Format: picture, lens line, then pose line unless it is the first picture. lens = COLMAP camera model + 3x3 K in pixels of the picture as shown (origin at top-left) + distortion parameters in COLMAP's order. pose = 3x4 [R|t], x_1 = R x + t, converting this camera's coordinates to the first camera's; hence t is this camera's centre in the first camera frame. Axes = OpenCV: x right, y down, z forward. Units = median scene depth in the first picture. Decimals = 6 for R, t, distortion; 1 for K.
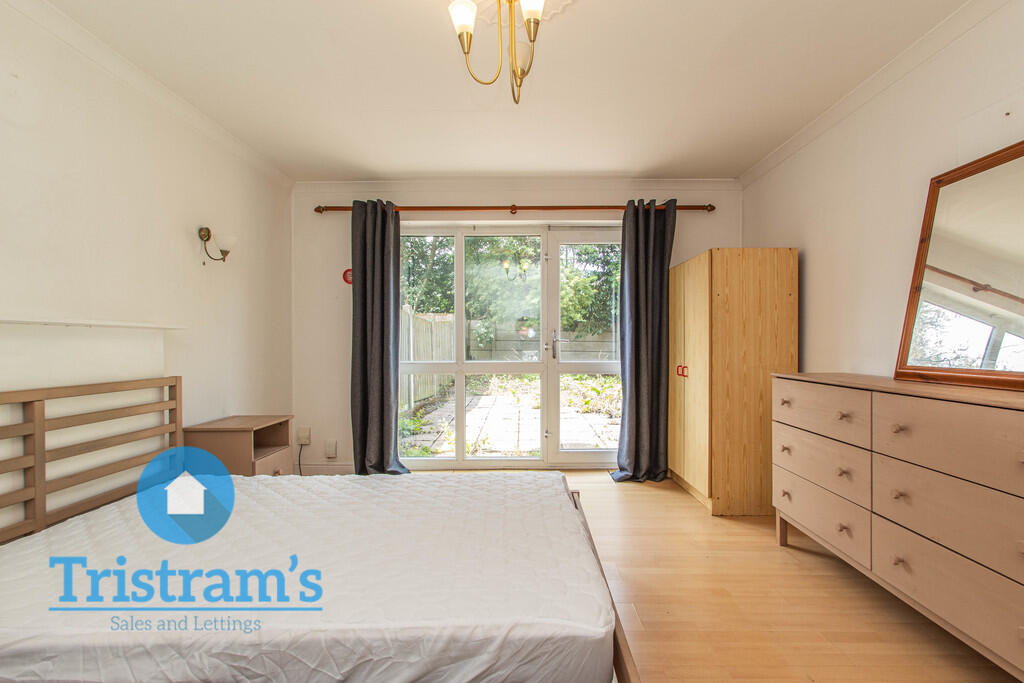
lens RADIAL K [[491.5, 0, 513.6], [0, 491.5, 344.8], [0, 0, 1]] dist [-0.005081, 0.001491]
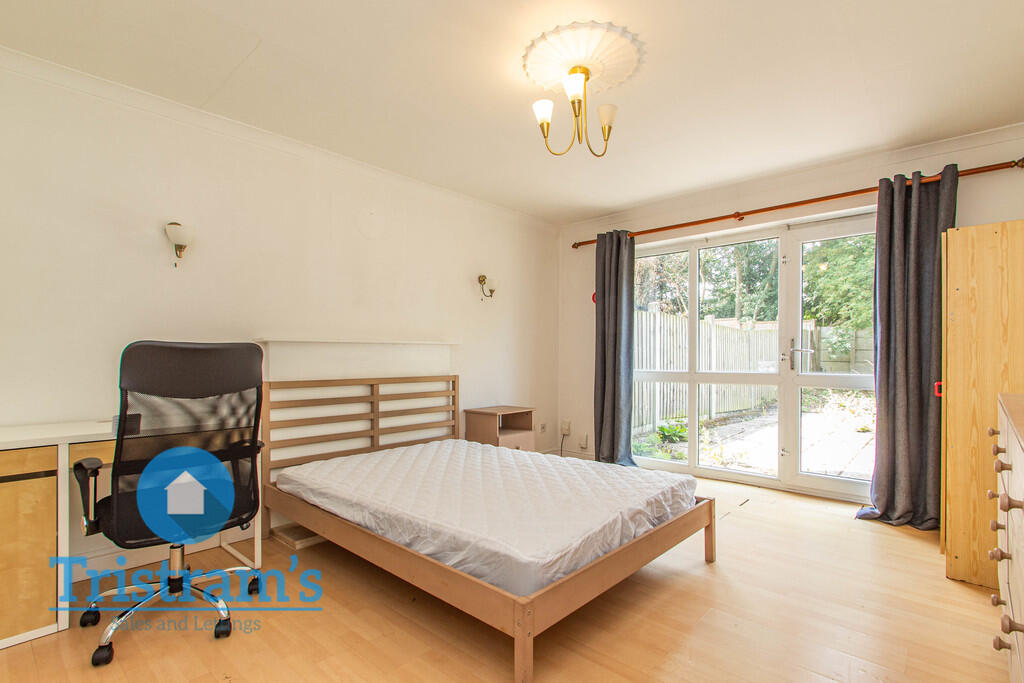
lens RADIAL K [[491.5, 0, 512.1], [0, 491.5, 347.5], [0, 0, 1]] dist [-0.005081, 0.001491]
pose [[0.738011, -0.010092, -0.674713, 0.343336], [-0.001045, 0.999870, -0.016099, 0.001270], [0.674788, 0.012586, 0.737904, -0.021083]]
